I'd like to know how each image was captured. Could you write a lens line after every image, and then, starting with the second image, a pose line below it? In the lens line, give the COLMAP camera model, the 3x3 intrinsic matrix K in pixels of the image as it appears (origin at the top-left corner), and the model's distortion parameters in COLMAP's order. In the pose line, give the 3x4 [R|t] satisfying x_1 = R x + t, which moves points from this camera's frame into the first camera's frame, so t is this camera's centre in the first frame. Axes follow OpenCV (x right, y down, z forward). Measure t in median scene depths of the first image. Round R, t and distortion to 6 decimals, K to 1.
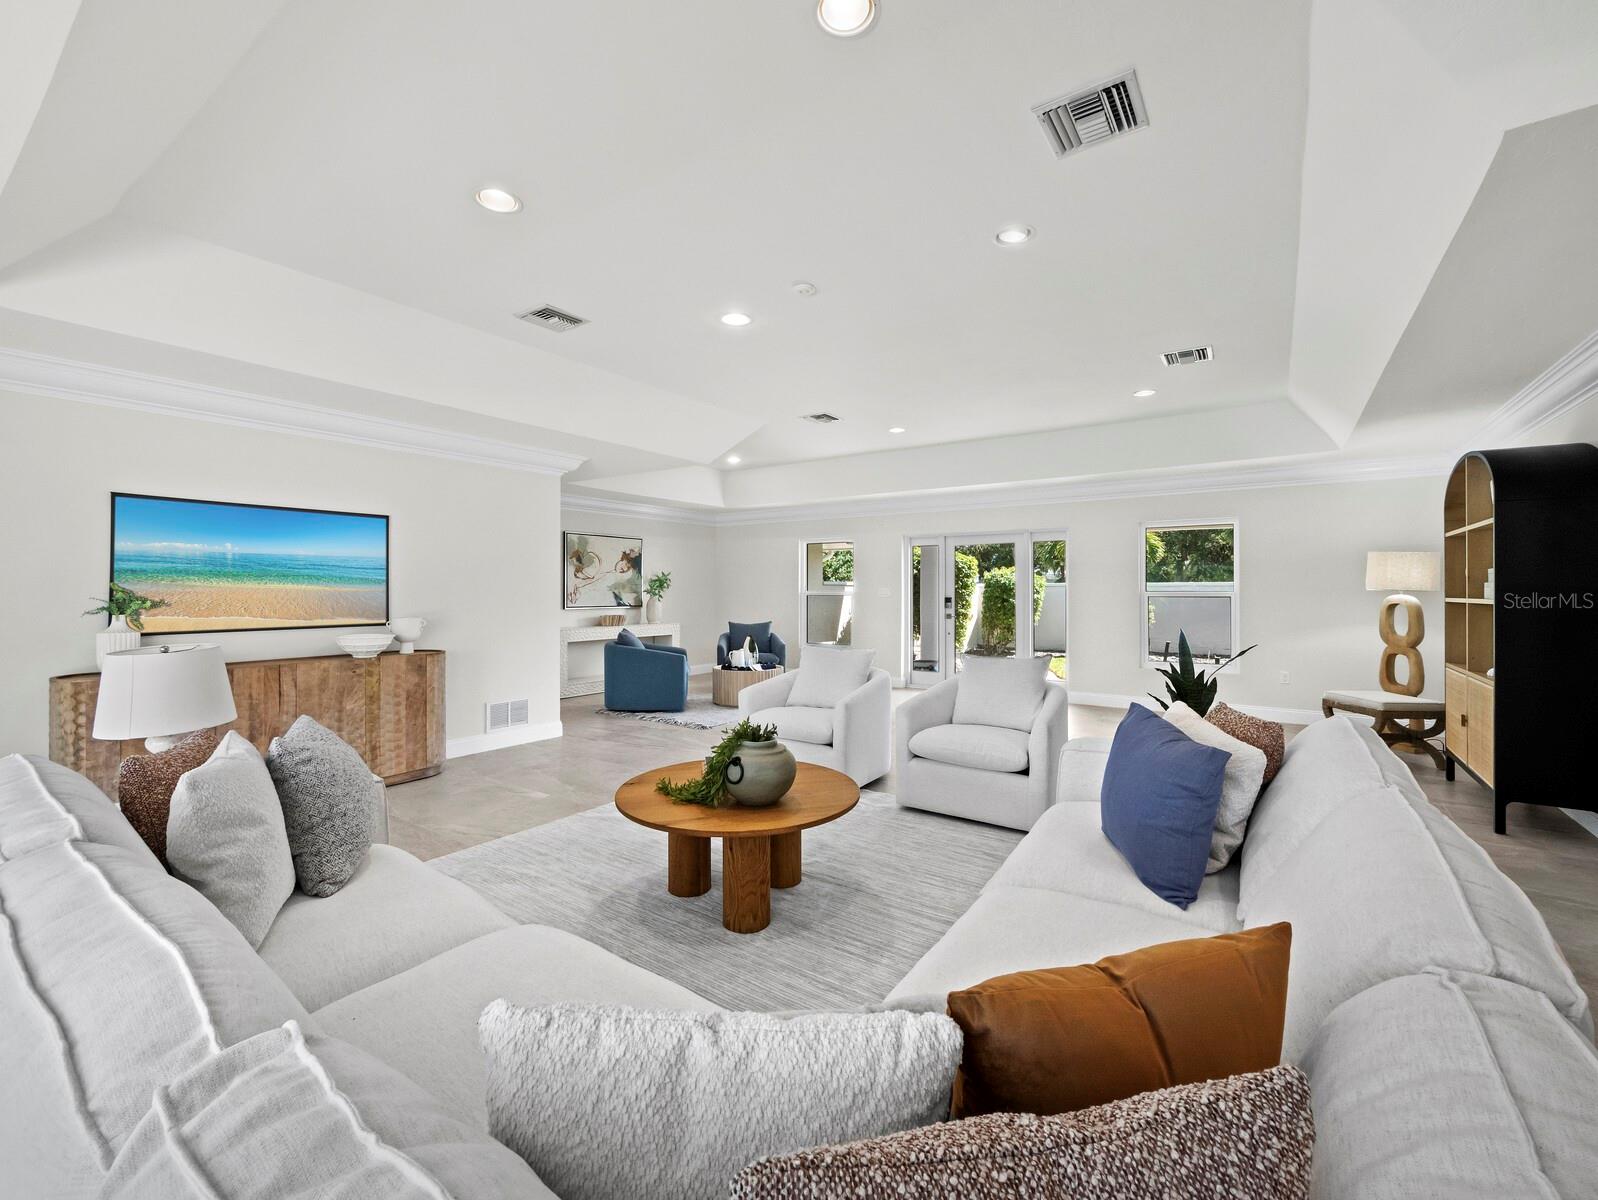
lens RADIAL K [[679.2, 0, 785.5], [0, 679.2, 594.6], [0, 0, 1]] dist [-0.000317, -0.000174]
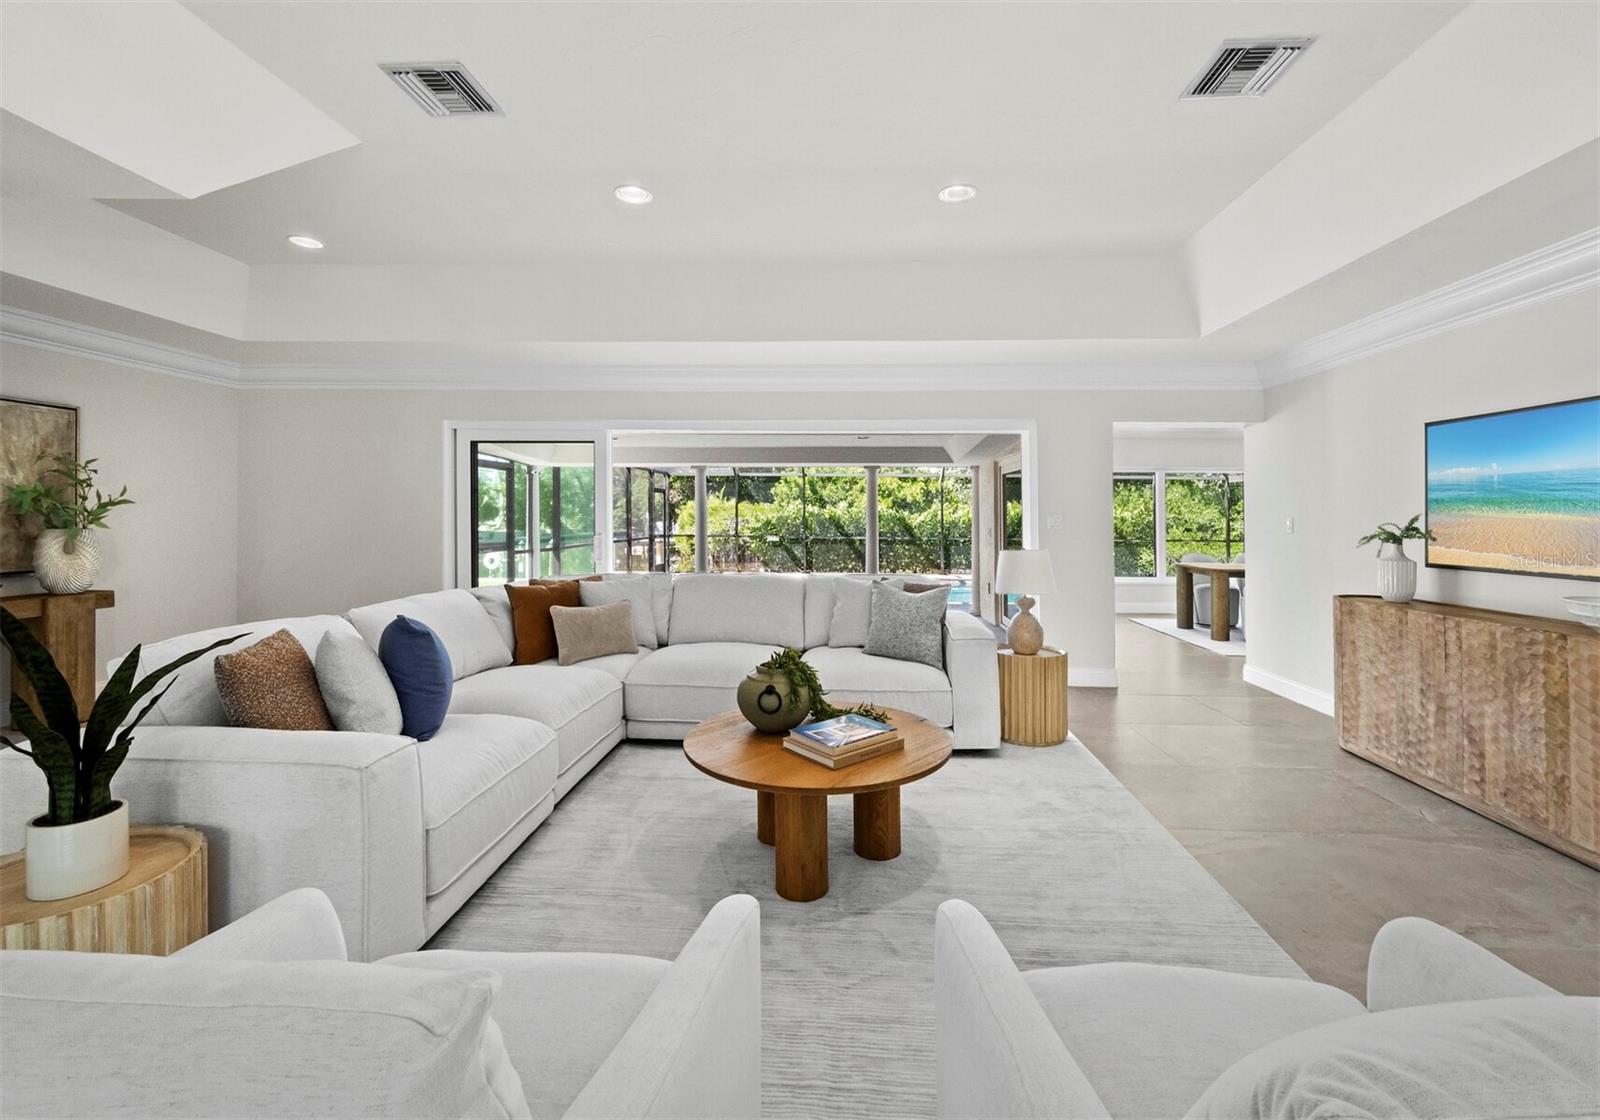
lens RADIAL K [[691.4, 0, 820.6], [0, 691.4, 517.7], [0, 0, 1]] dist [-0.007735, -0.000015]
pose [[-0.832364, -0.007588, -0.554178, 0.264385], [-0.013492, 0.999887, 0.006573, -0.004606], [0.554065, 0.012948, -0.832373, 1.105879]]
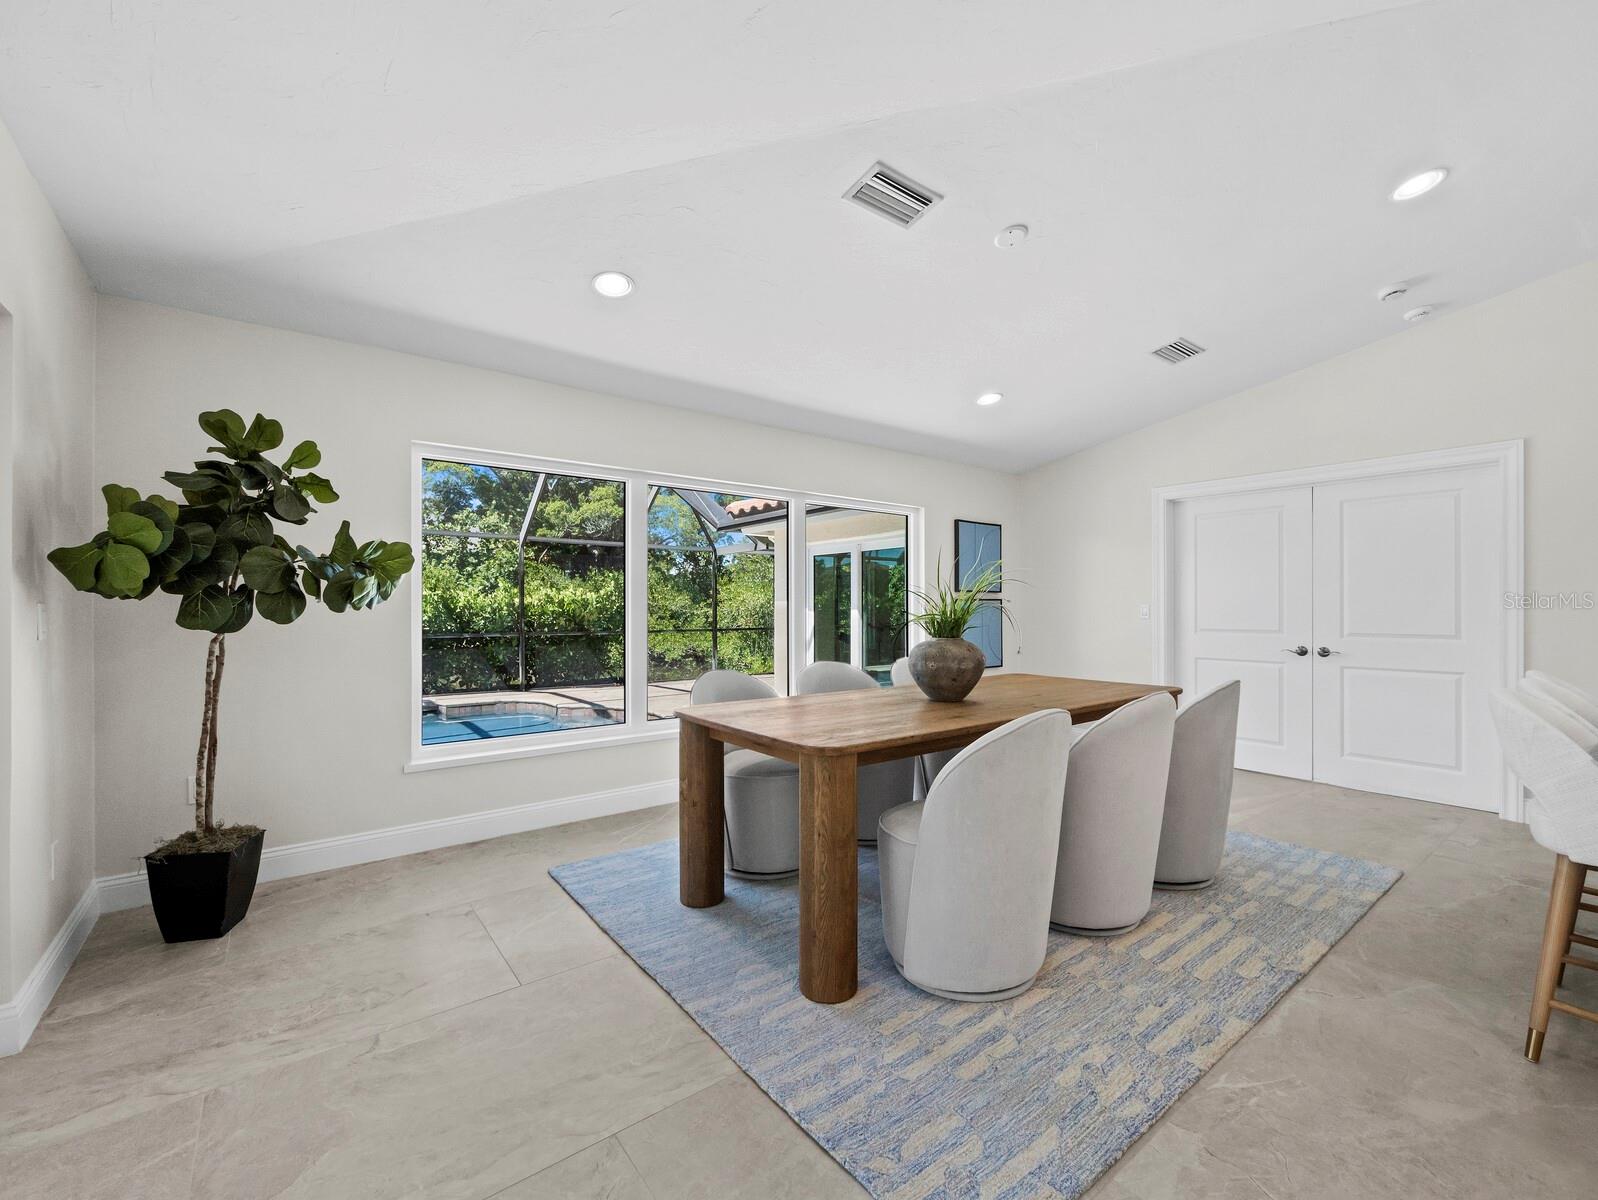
lens RADIAL K [[666.2, 0, 808.6], [0, 666.2, 607.4], [0, 0, 1]] dist [-0.002360, -0.000324]
pose [[-0.266666, -0.004327, -0.963779, -0.997943], [-0.007179, 0.999971, -0.002503, 0.024678], [0.963762, 0.006252, -0.266690, 0.373882]]
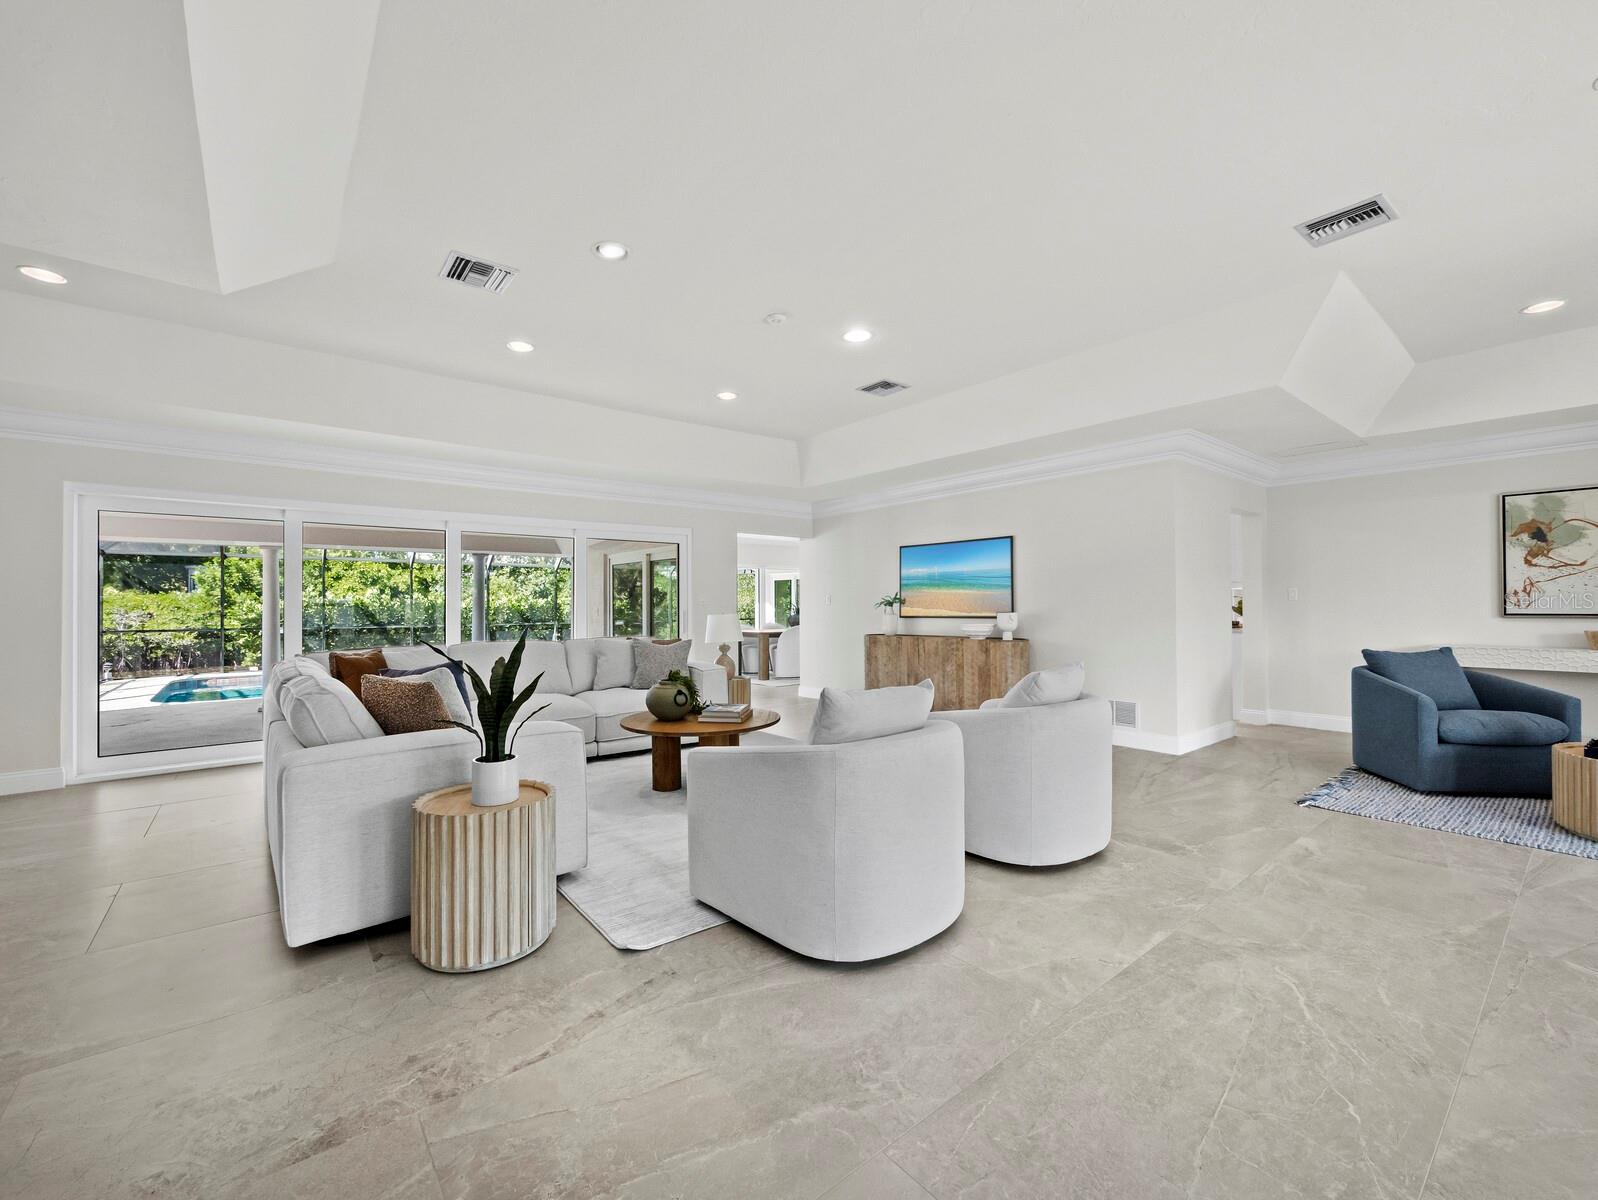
lens RADIAL K [[666.2, 0, 808.6], [0, 666.2, 607.4], [0, 0, 1]] dist [-0.002360, -0.000324]
pose [[-0.245486, 0.000068, -0.969400, 0.826788], [-0.001610, 0.999999, 0.000477, 0.025096], [0.969399, 0.001678, -0.245486, 1.003507]]
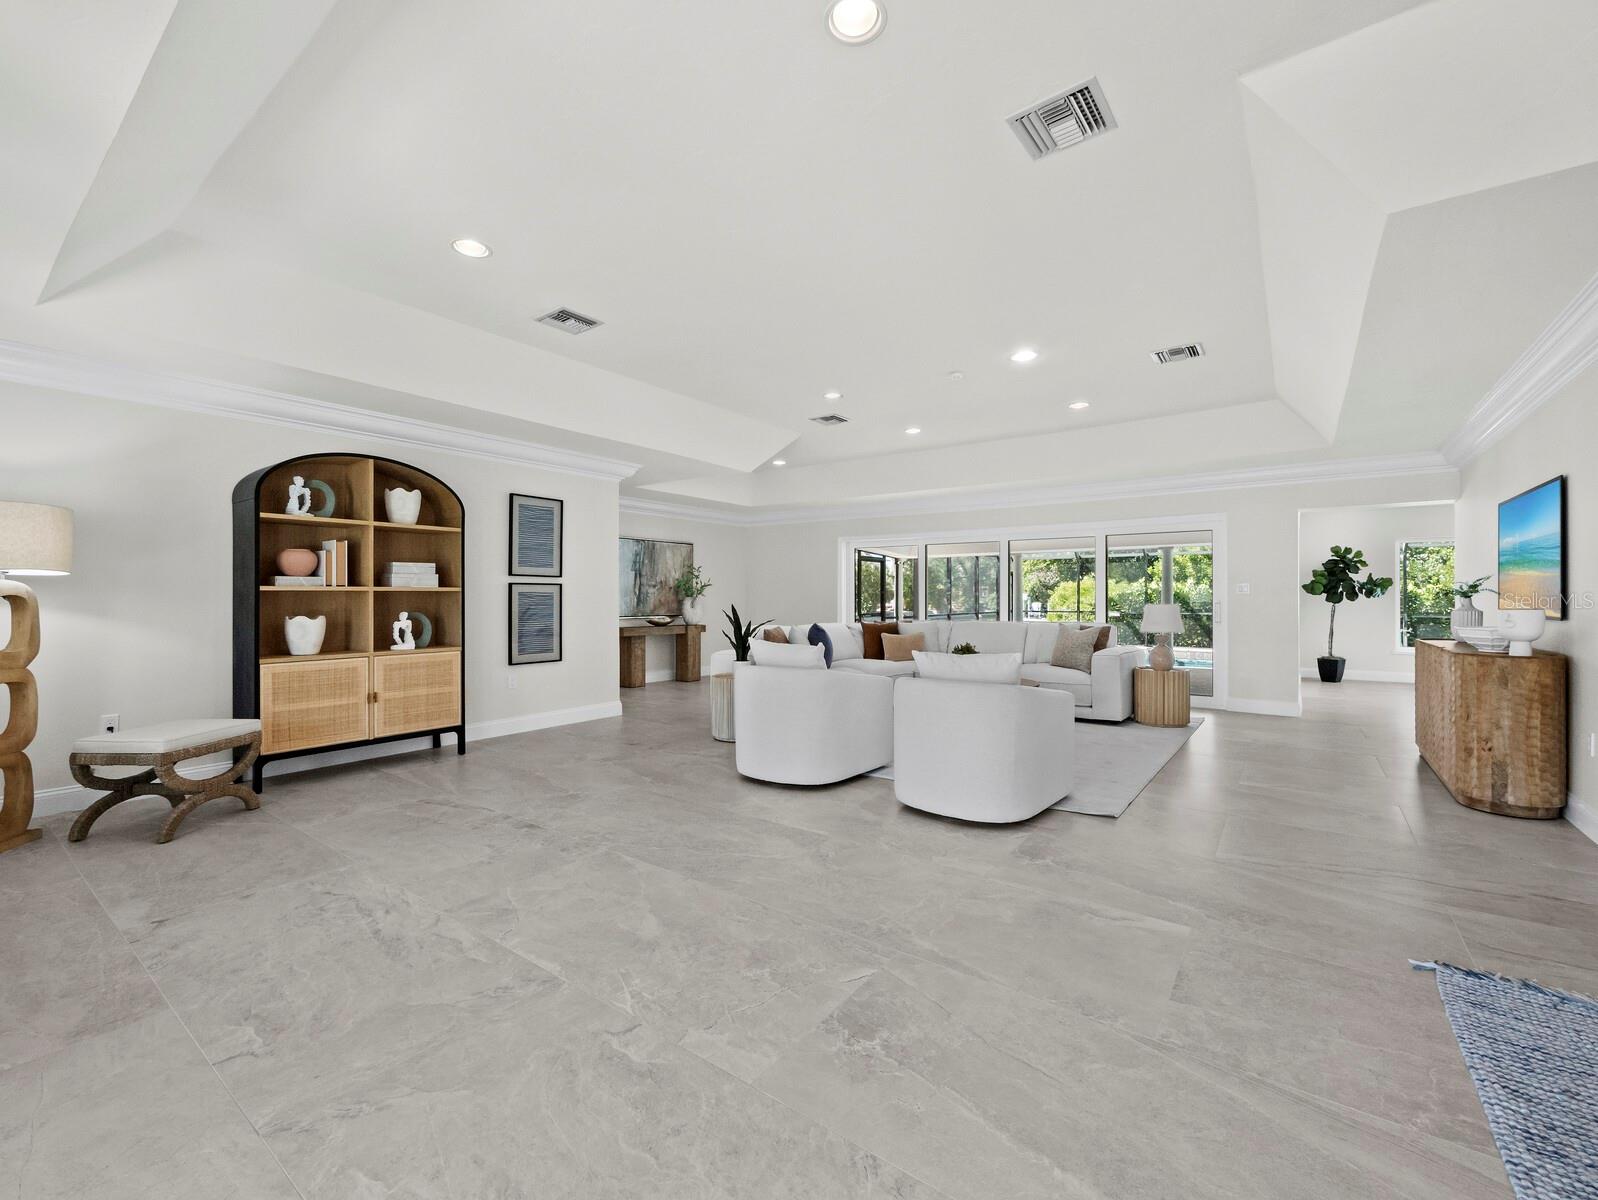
lens RADIAL K [[679.2, 0, 785.5], [0, 679.2, 594.6], [0, 0, 1]] dist [-0.000317, -0.000174]
pose [[-0.999887, -0.002400, 0.014829, 0.278847], [-0.002370, 0.999995, 0.002044, 0.019313], [-0.014834, 0.002009, -0.999888, 1.896544]]
